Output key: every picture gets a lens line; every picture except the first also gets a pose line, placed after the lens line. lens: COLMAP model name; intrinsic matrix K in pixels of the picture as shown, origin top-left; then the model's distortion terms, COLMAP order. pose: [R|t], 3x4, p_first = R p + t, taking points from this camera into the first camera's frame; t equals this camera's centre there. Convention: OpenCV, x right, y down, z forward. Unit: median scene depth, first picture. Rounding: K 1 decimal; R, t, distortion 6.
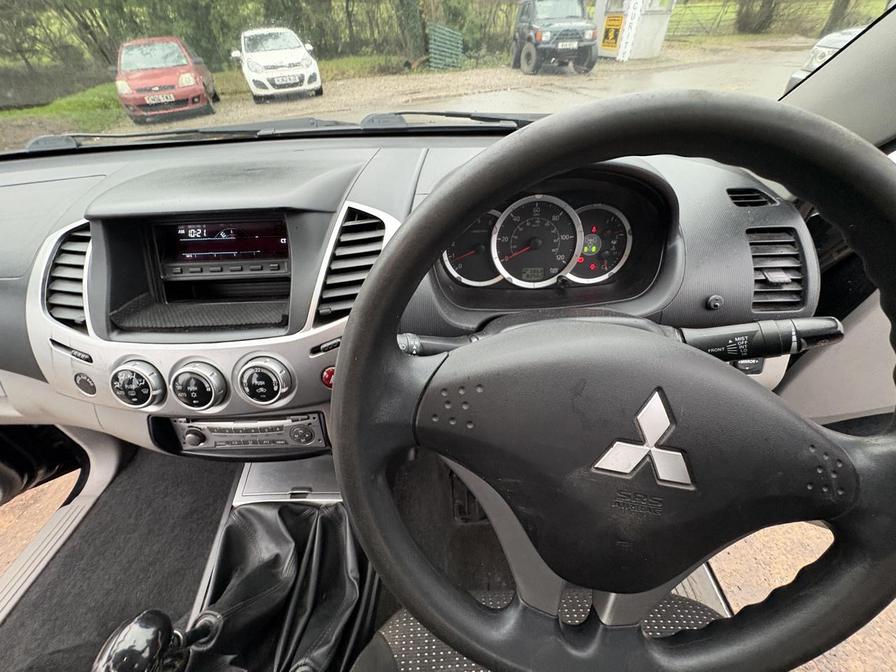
lens RADIAL K [[355.0, 0, 447.7], [0, 355.0, 335.3], [0, 0, 1]] dist [-0.000065, -0.000405]
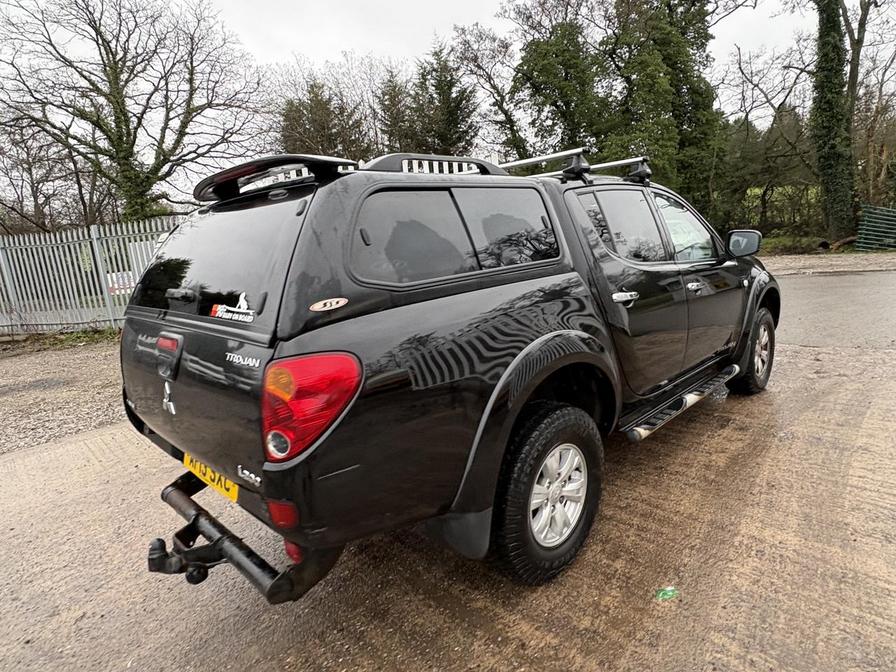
lens RADIAL K [[519.3, 0, 447.0], [0, 519.3, 331.6], [0, 0, 1]] dist [0.005924, -0.004662]
pose [[0.712526, 0.113374, -0.692425, 3.296925], [-0.426818, 0.853305, -0.299493, 4.336155], [0.556896, 0.508937, 0.656392, -5.415583]]
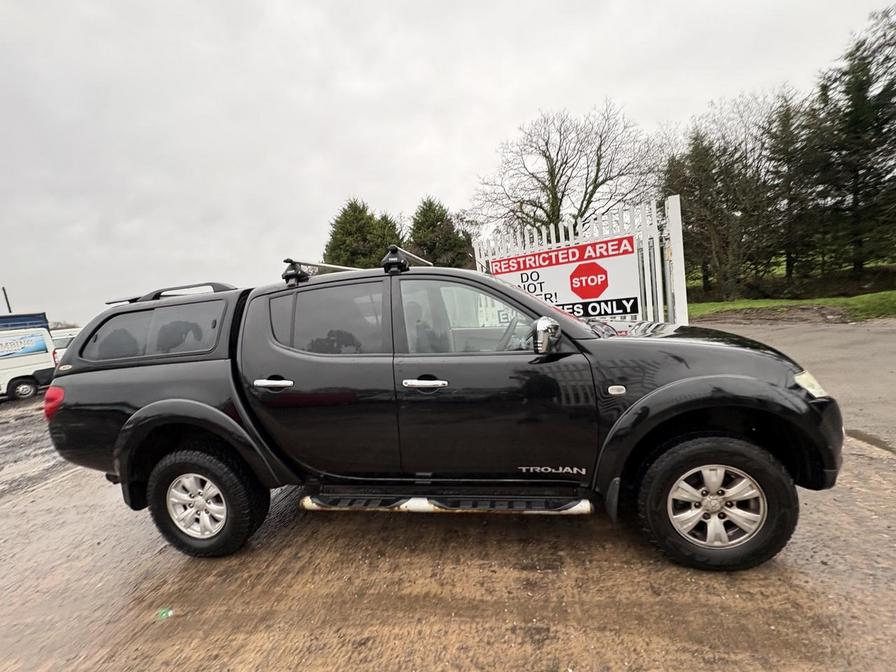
lens RADIAL K [[355.0, 0, 447.8], [0, 355.0, 337.1], [0, 0, 1]] dist [-0.000065, -0.000405]
pose [[-0.161443, 0.164016, -0.973157, 4.562809], [-0.561519, 0.795646, 0.227252, -0.536516], [0.811562, 0.583134, -0.036353, -0.030471]]
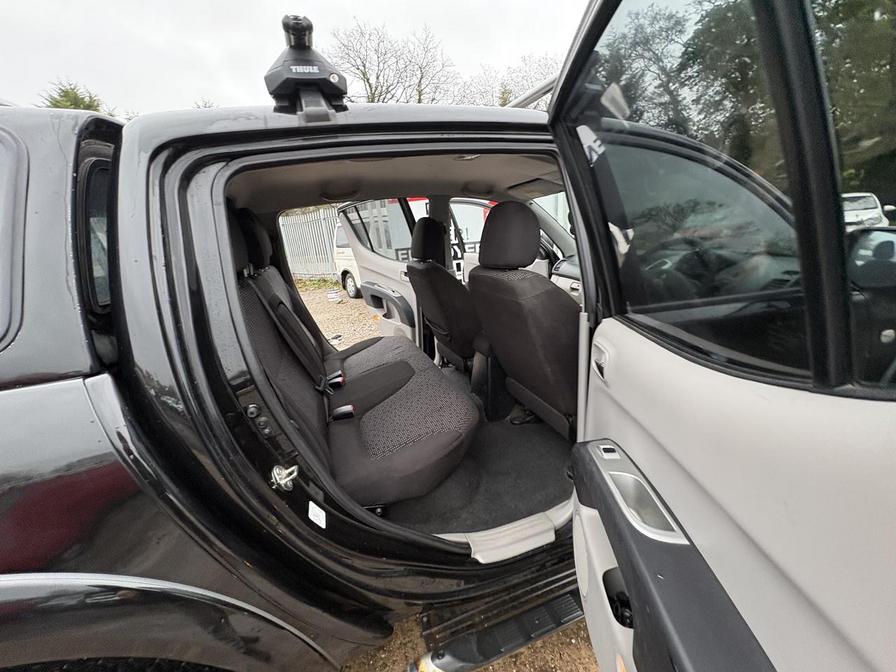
lens RADIAL K [[355.0, 0, 447.1], [0, 355.0, 336.0], [0, 0, 1]] dist [-0.000065, -0.000405]
pose [[0.347096, 0.290494, -0.891705, 2.237996], [-0.570254, 0.820222, 0.045235, 1.346561], [0.744536, 0.492797, 0.450351, -1.906601]]
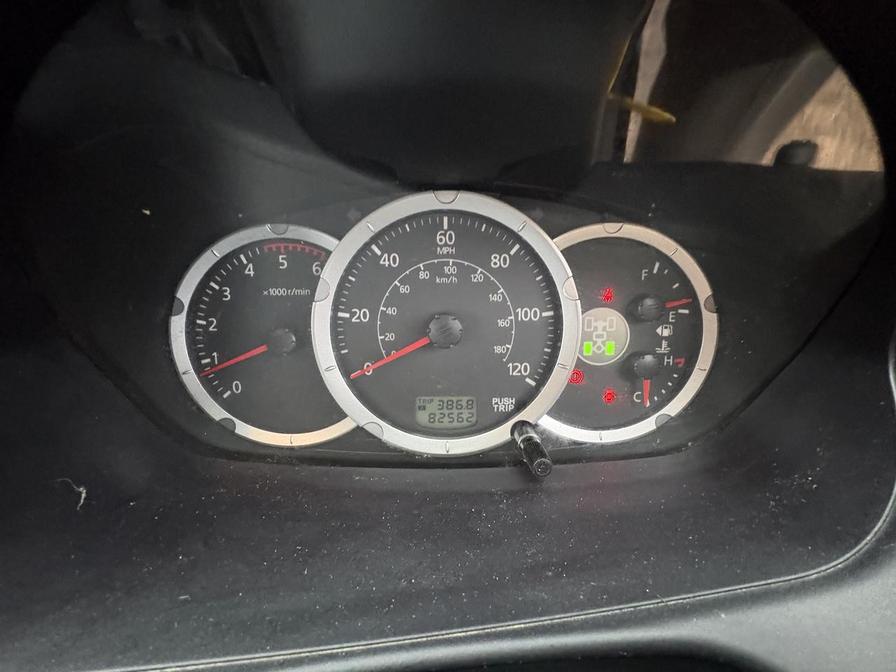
lens RADIAL K [[355.0, 0, 451.5], [0, 355.0, 341.4], [0, 0, 1]] dist [-0.000065, -0.000405]
pose [[0.998686, 0.020843, 0.046813, 0.232148], [-0.010305, 0.976567, -0.214966, -0.169105], [-0.050196, 0.214201, 0.975499, 0.649142]]
